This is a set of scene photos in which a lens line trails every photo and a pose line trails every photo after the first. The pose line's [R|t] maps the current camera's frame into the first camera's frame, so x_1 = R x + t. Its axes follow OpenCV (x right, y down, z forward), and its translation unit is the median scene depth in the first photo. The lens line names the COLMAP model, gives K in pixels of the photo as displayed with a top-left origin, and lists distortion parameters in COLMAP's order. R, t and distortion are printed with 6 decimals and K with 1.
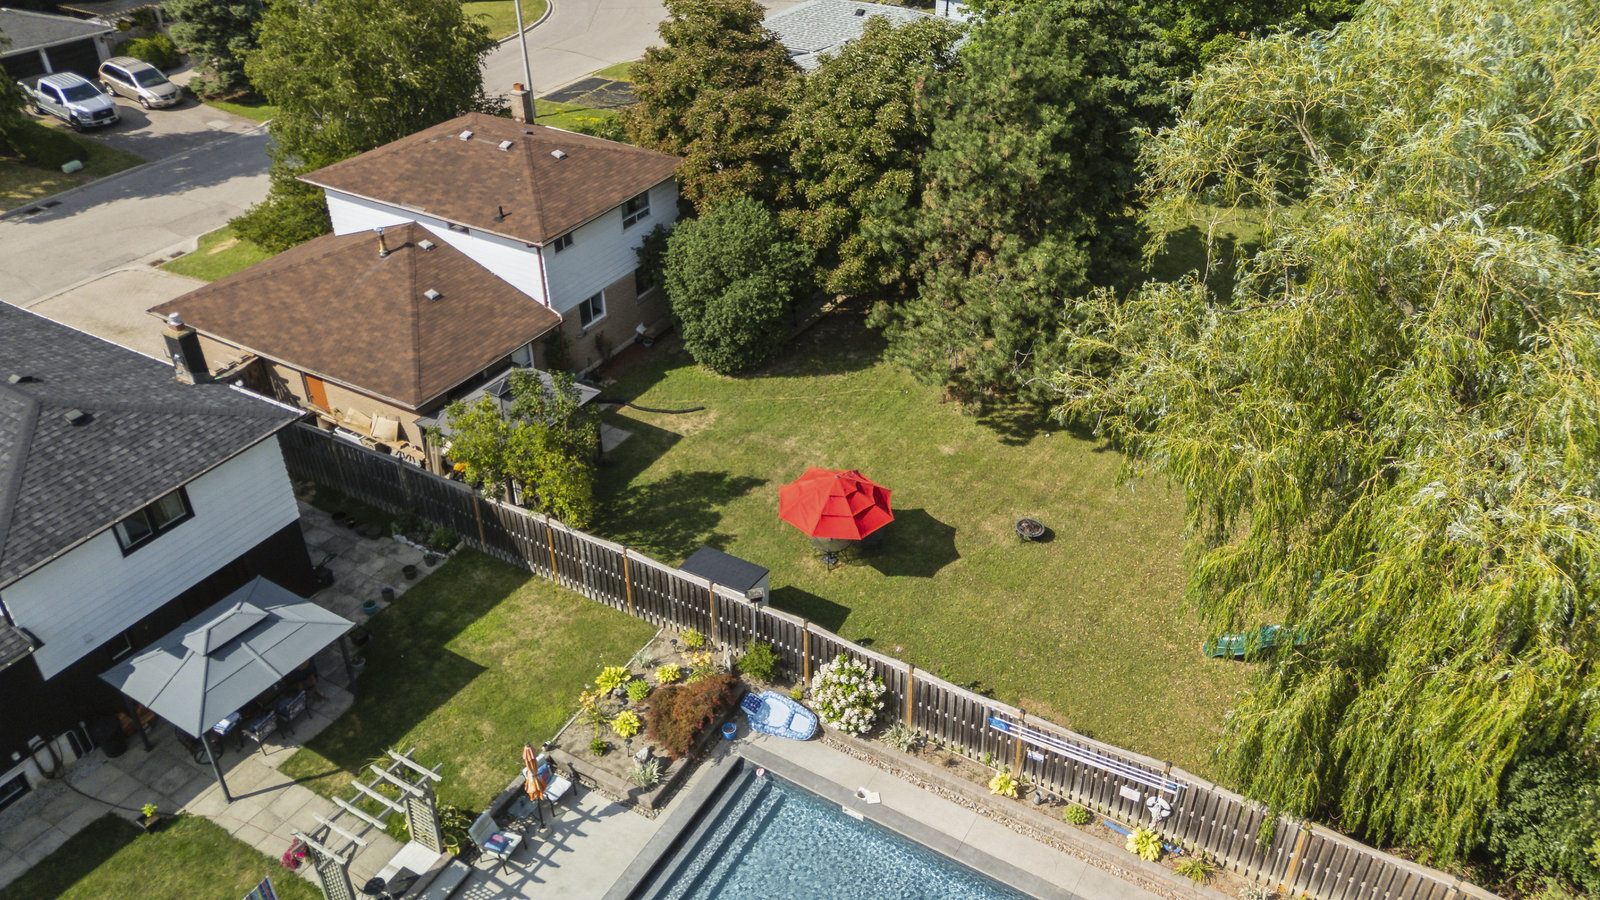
lens RADIAL K [[1166.5, 0, 800.0], [0, 1166.5, 450.0], [0, 0, 1]] dist [0.061999, -0.002506]
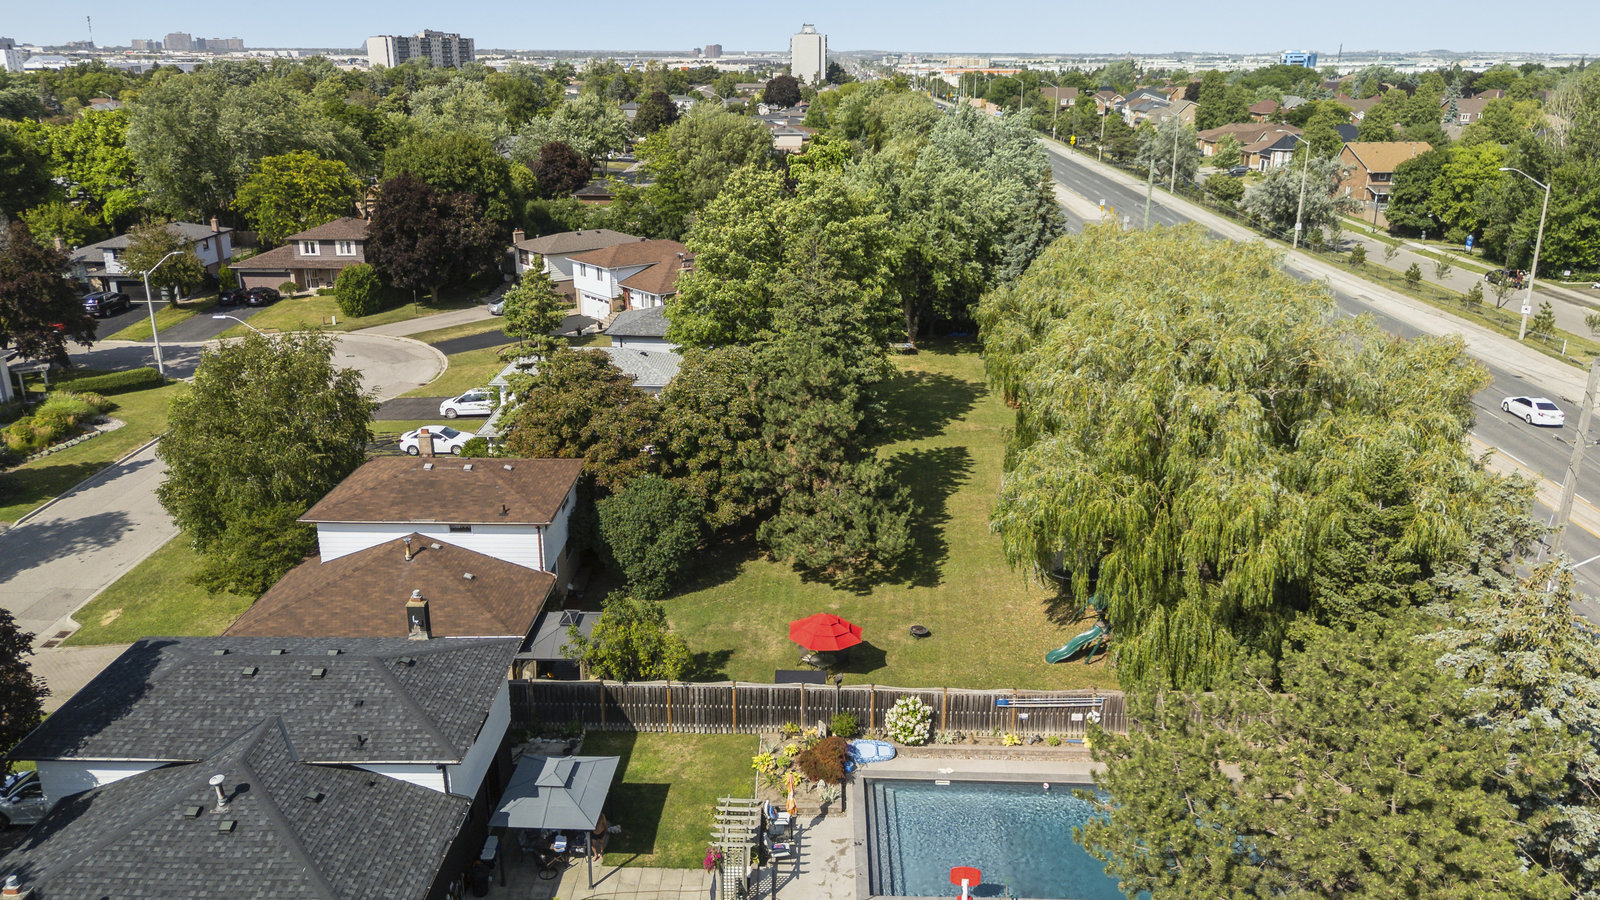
lens RADIAL K [[1166.5, 0, 800.0], [0, 1166.5, 450.0], [0, 0, 1]] dist [0.061999, -0.002506]
pose [[0.874377, -0.147366, 0.462329, -0.640315], [0.266042, 0.942395, -0.202764, 0.113925], [-0.405816, 0.300291, 0.863214, -0.382433]]
